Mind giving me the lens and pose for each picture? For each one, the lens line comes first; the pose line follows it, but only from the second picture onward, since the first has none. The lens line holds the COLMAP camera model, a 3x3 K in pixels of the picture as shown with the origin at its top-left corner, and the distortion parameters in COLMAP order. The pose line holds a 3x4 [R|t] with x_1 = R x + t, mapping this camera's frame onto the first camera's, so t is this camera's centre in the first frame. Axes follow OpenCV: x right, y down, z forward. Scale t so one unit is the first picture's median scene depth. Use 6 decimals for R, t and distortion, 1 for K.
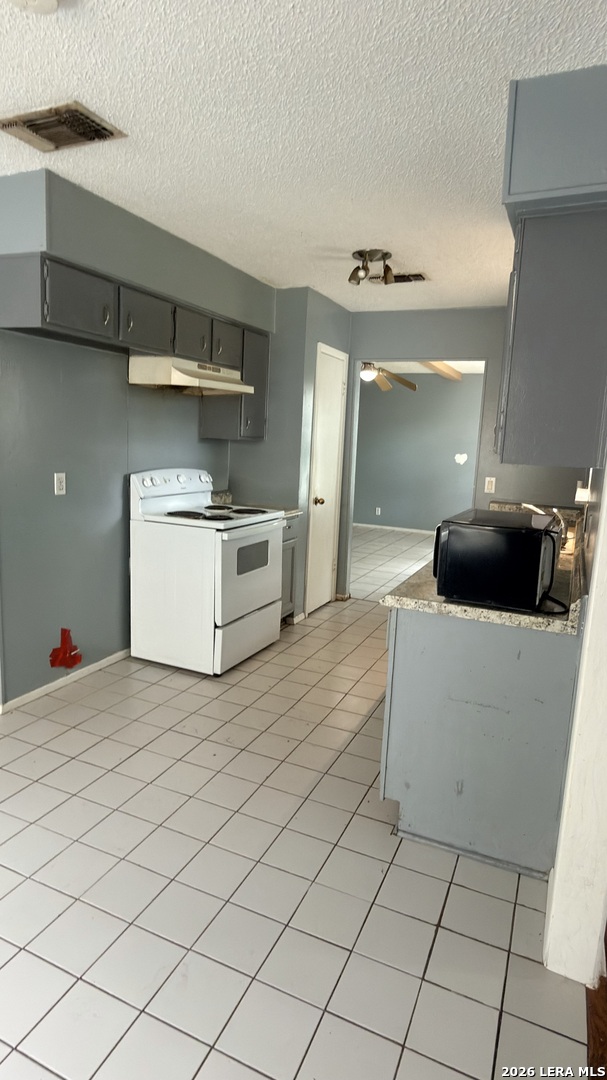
lens RADIAL K [[605.4, 0, 304.4], [0, 605.4, 534.2], [0, 0, 1]] dist [0.005182, -0.001474]
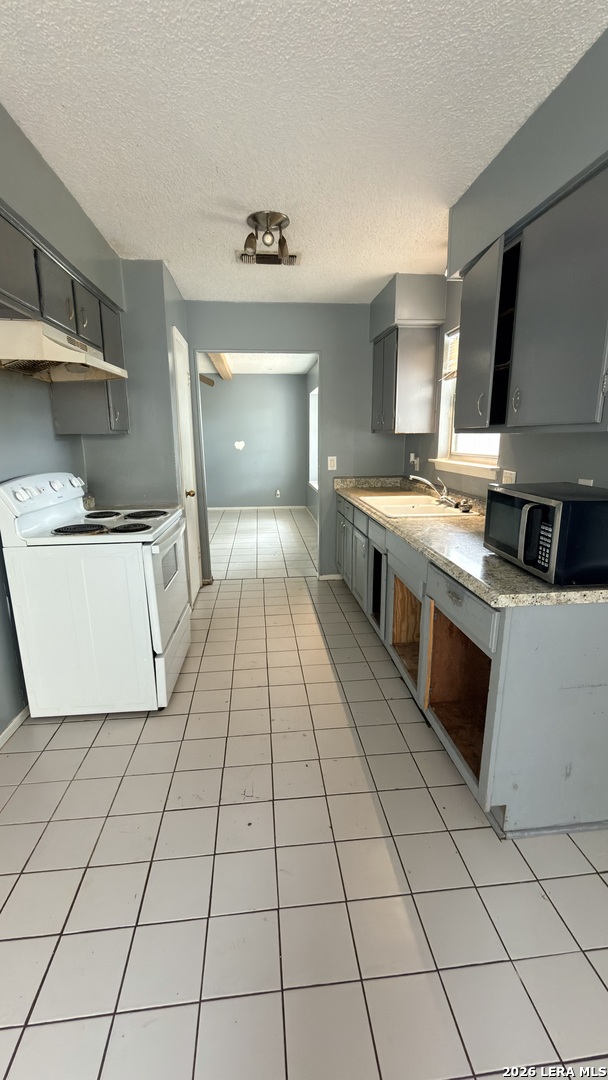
lens RADIAL K [[451.7, 0, 304.3], [0, 451.7, 538.6], [0, 0, 1]] dist [0.000712, 0.000166]
pose [[0.865075, -0.161757, 0.474847, -0.227880], [0.126573, 0.986341, 0.105407, -0.046749], [-0.485411, -0.031083, 0.873733, 0.334163]]
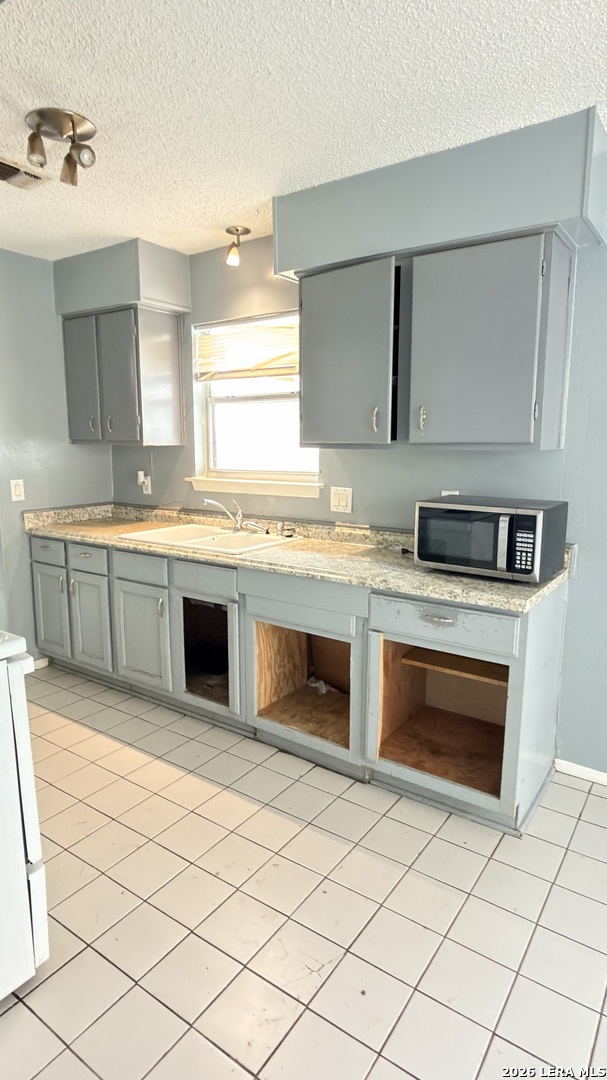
lens RADIAL K [[605.4, 0, 299.1], [0, 605.4, 535.8], [0, 0, 1]] dist [0.005182, -0.001474]
pose [[0.191529, -0.197836, 0.961342, -0.462992], [0.165614, 0.971944, 0.167023, -0.120126], [-0.967413, 0.127222, 0.218920, 0.647897]]
